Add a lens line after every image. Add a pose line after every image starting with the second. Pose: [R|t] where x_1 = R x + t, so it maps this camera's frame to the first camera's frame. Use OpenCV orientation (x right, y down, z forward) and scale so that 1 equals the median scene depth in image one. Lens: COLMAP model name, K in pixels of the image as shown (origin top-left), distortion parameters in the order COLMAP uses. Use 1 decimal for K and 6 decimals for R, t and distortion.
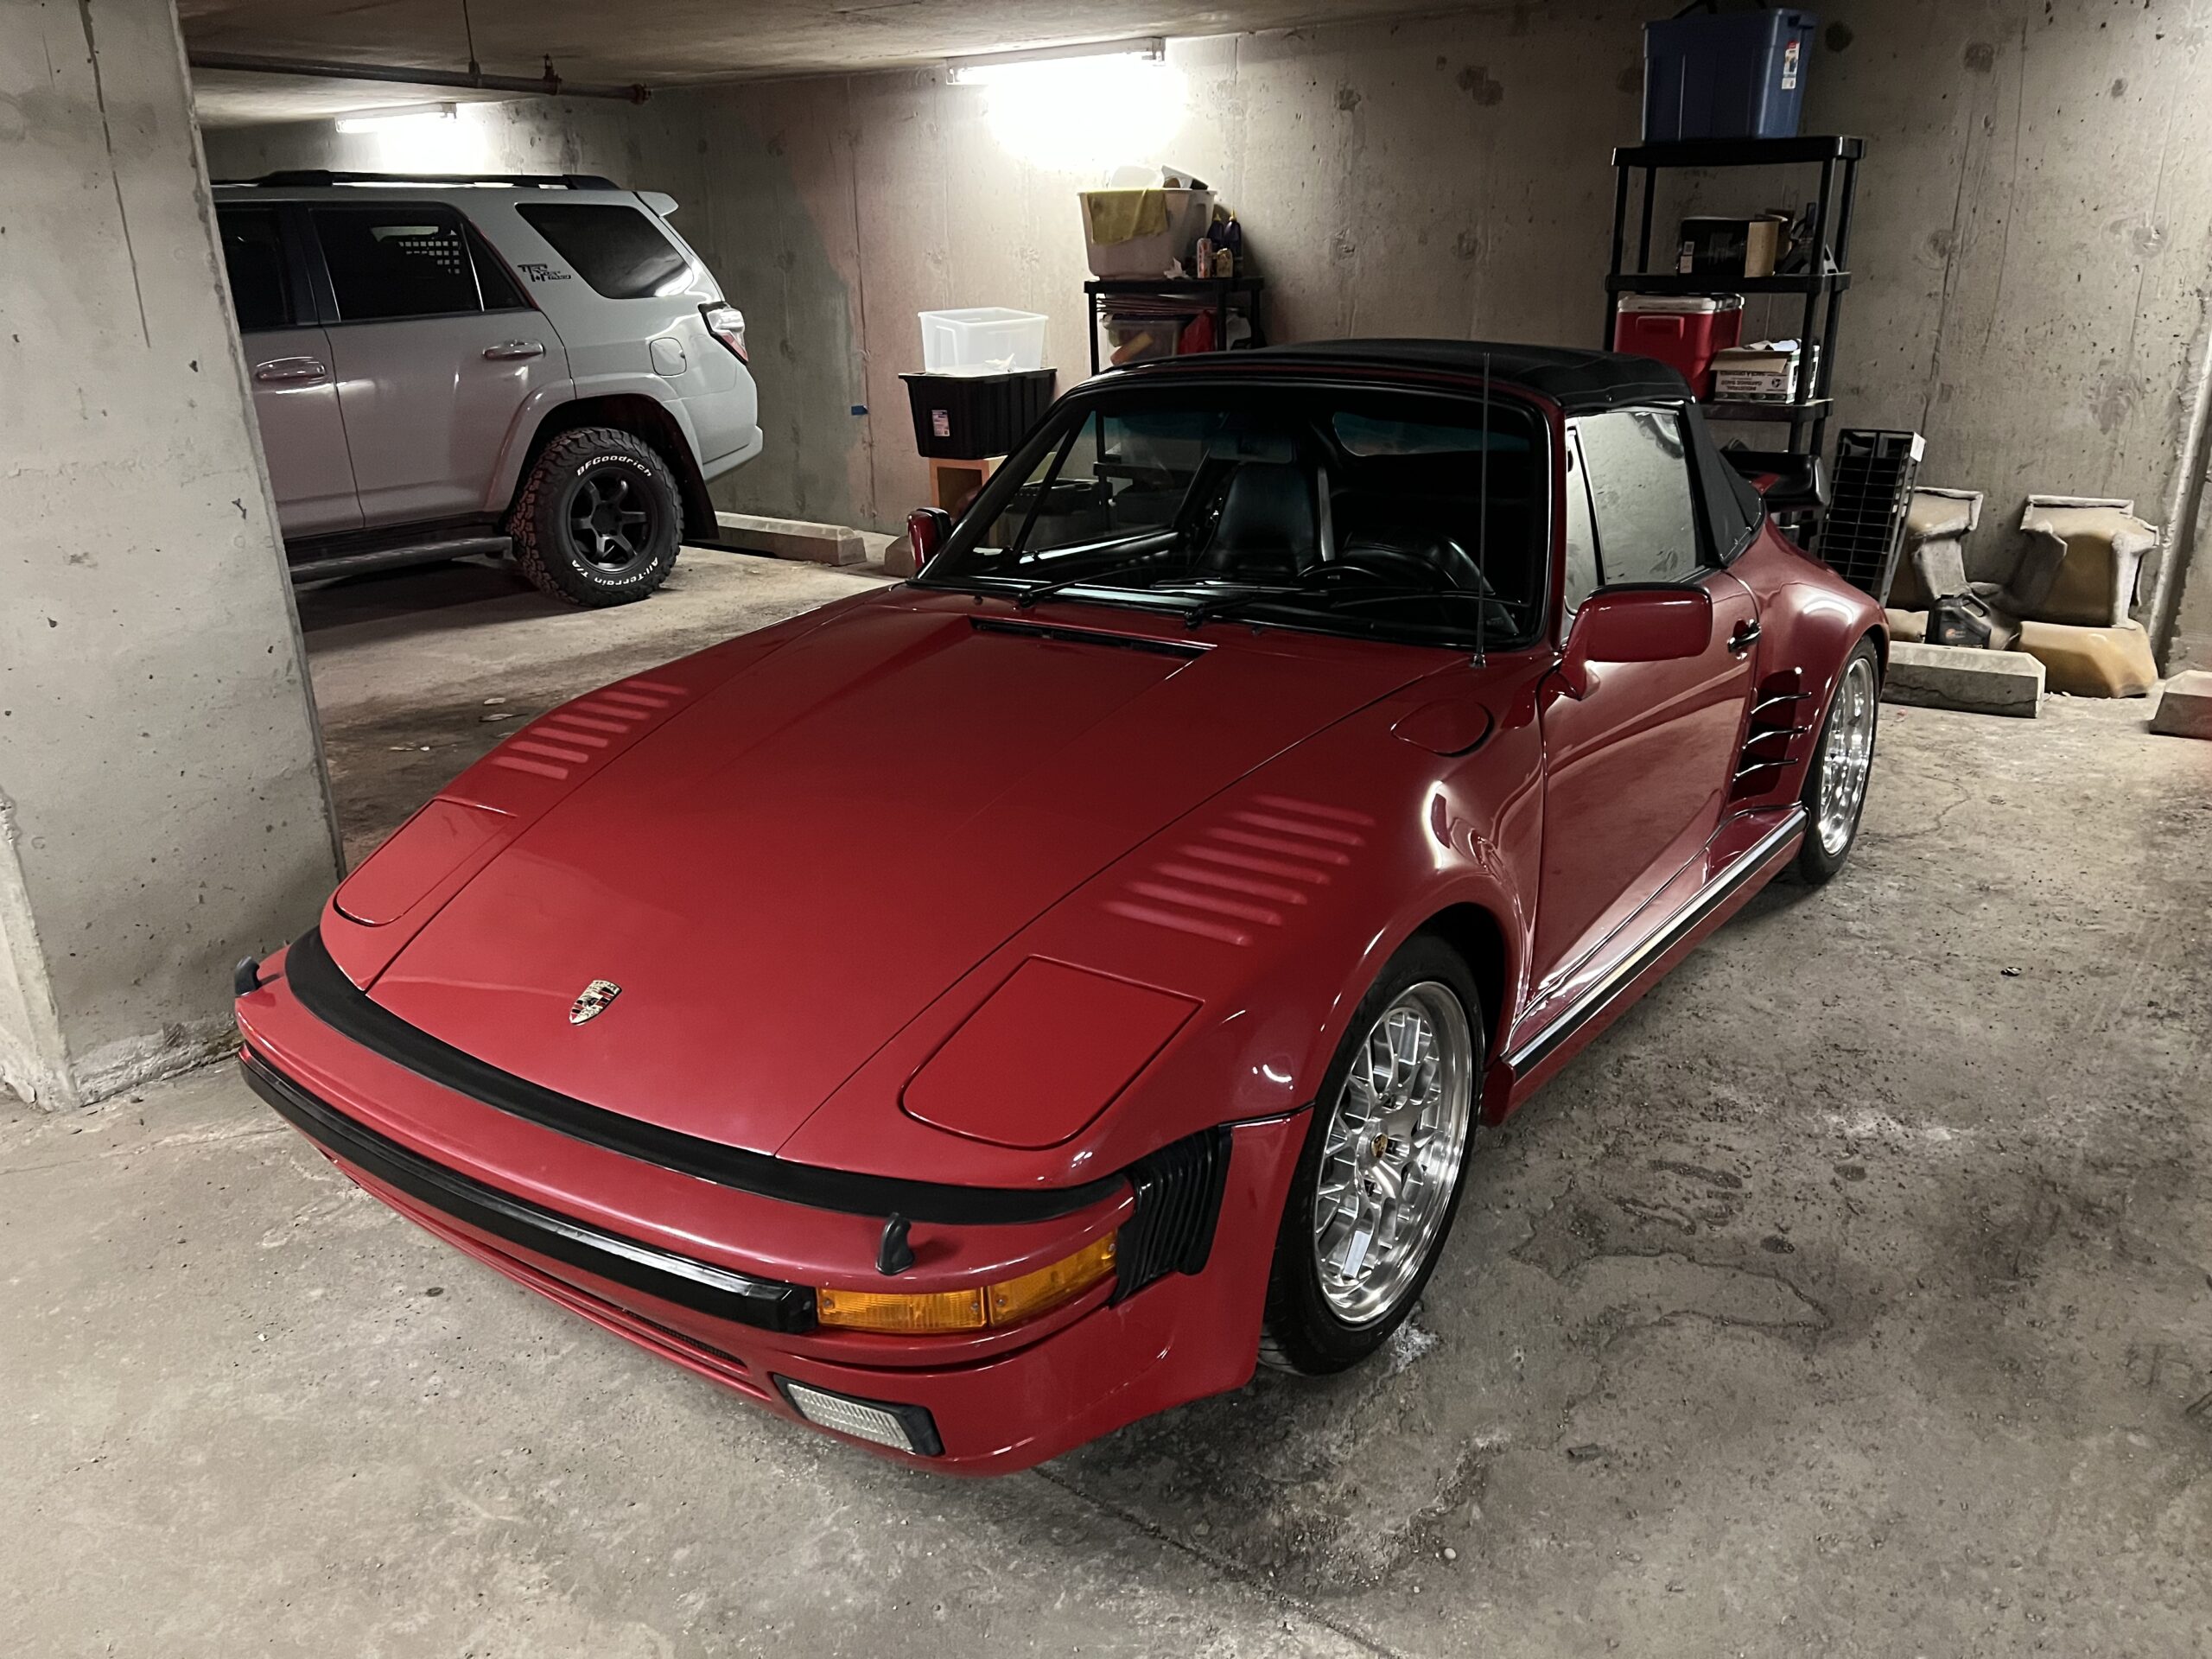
lens RADIAL K [[1678.7, 0, 1125.3], [0, 1678.7, 838.9], [0, 0, 1]] dist [0.043994, -0.042762]
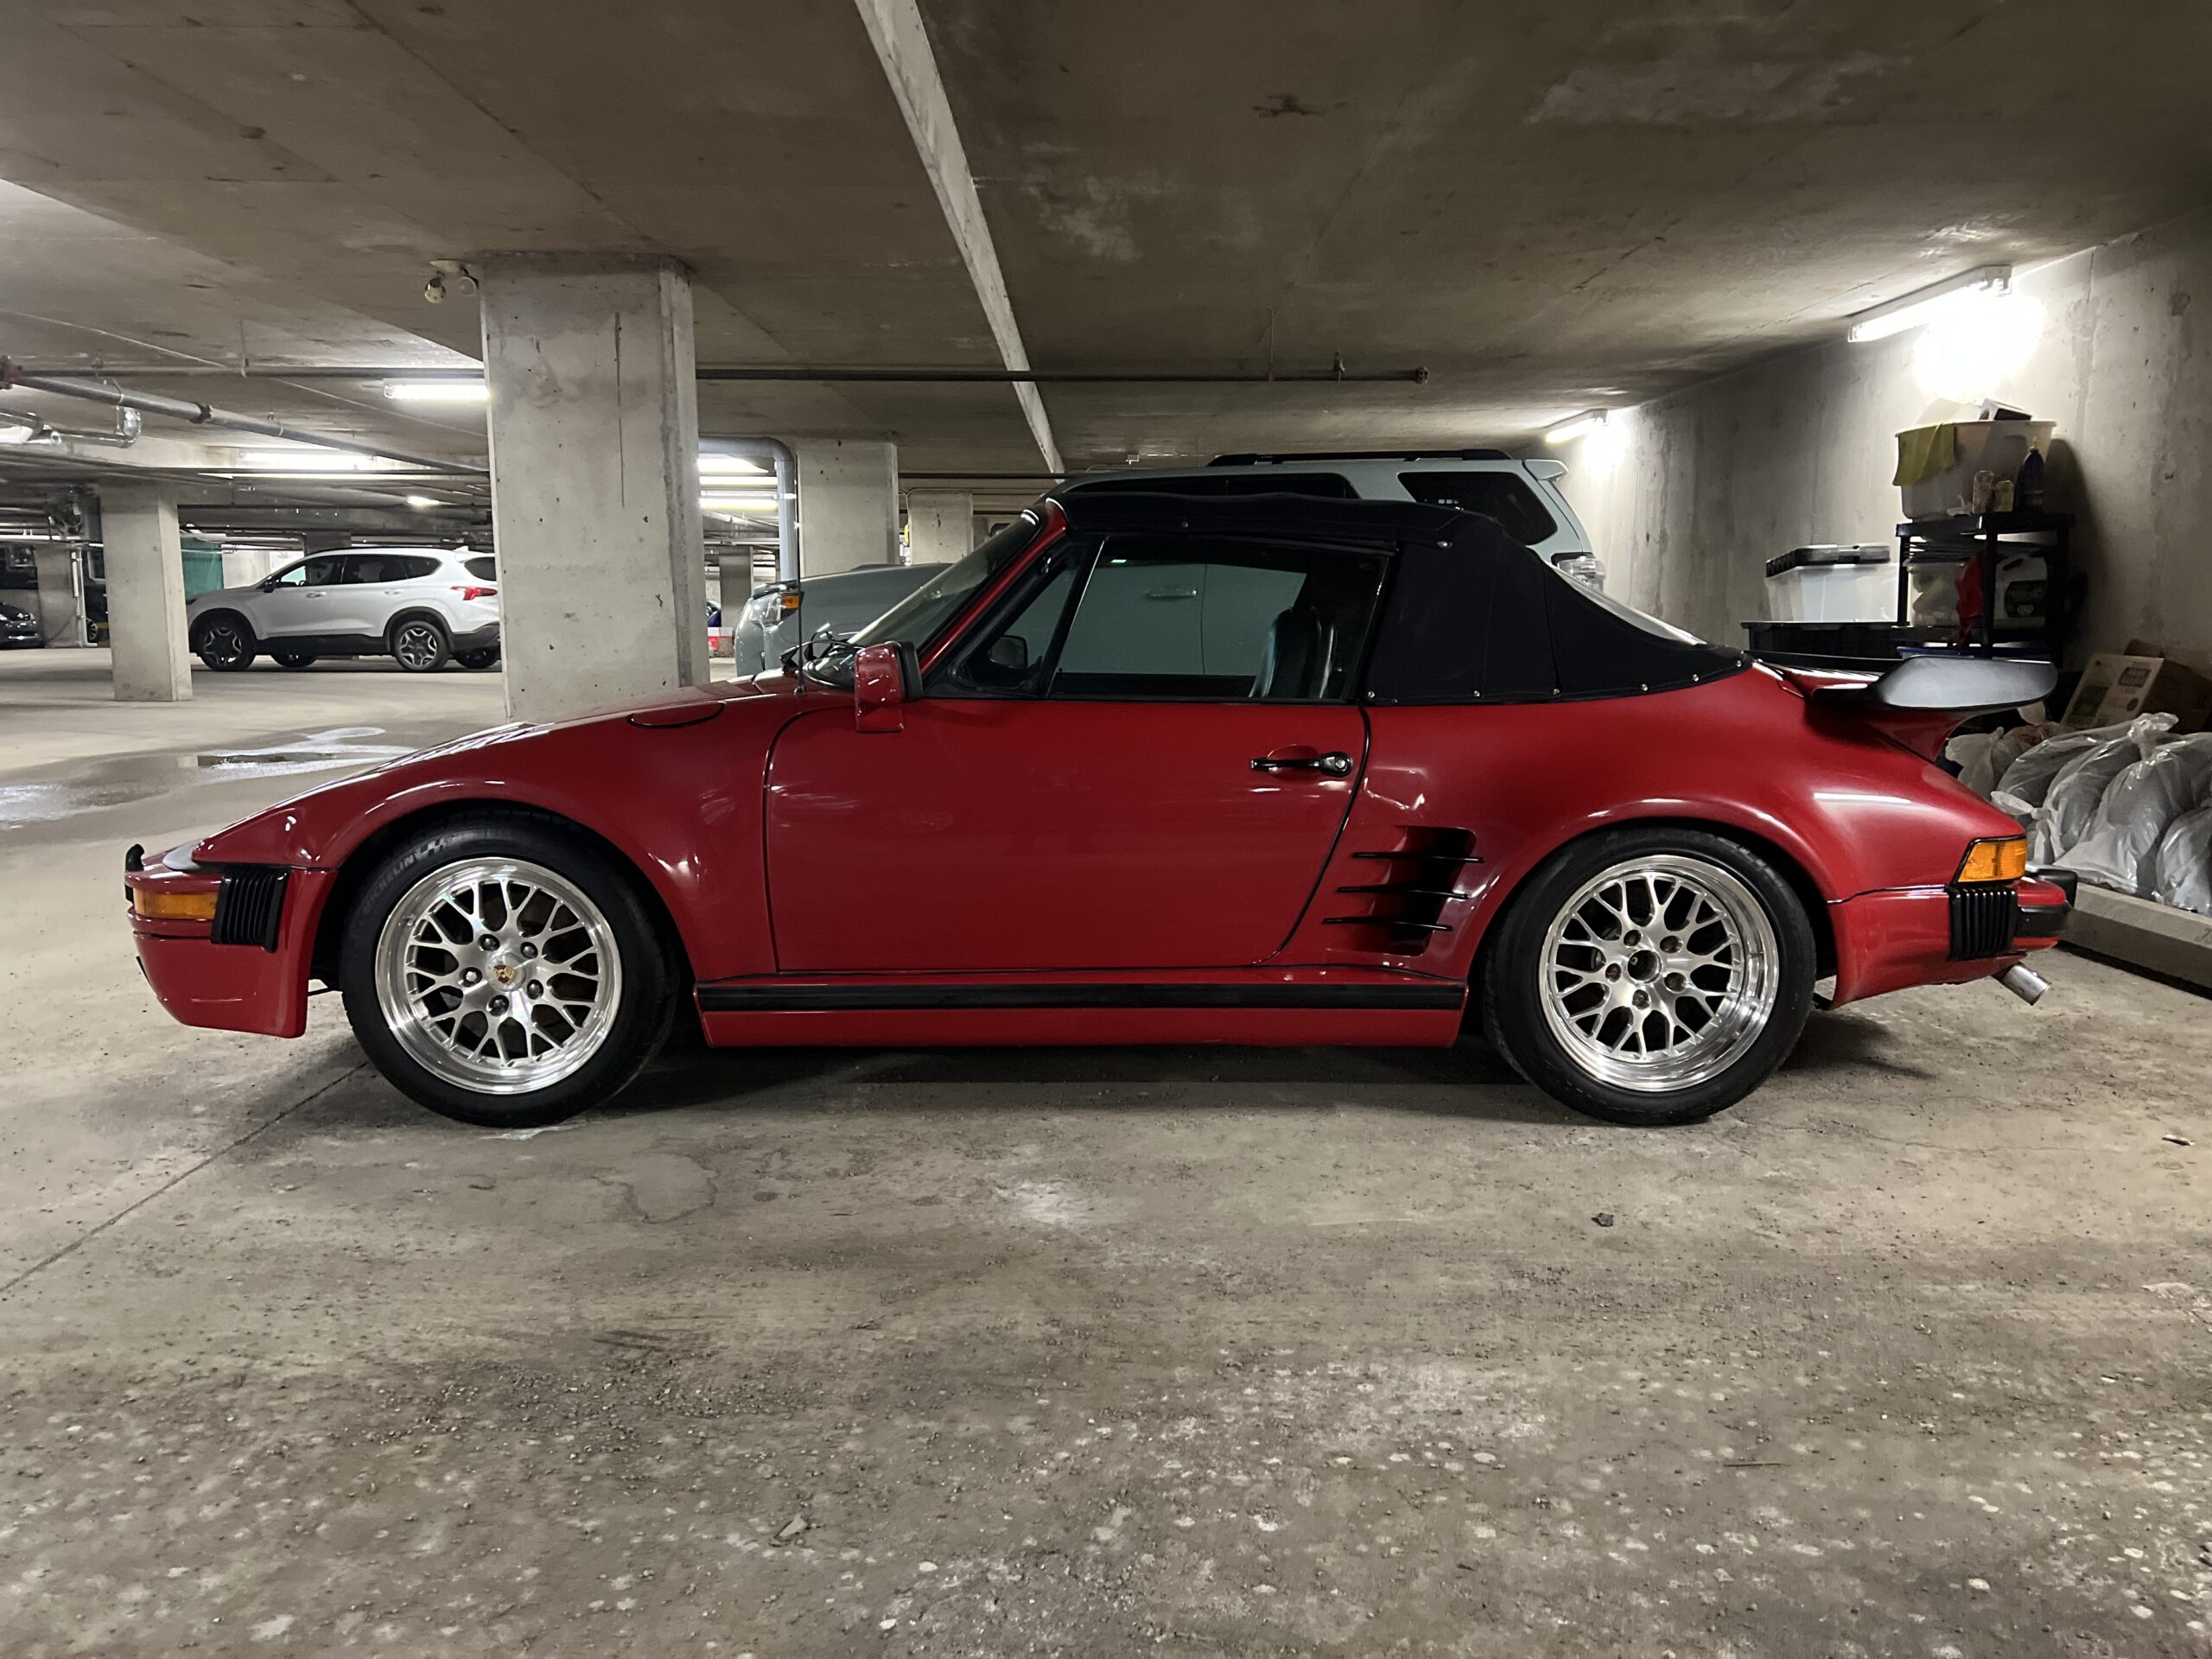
lens RADIAL K [[1678.7, 0, 1094.8], [0, 1678.7, 846.6], [0, 0, 1]] dist [0.043994, -0.042762]
pose [[0.590733, 0.129975, -0.796330, 0.627185], [-0.273342, 0.960819, -0.045947, 0.003085], [0.759157, 0.244813, 0.603115, 0.193936]]
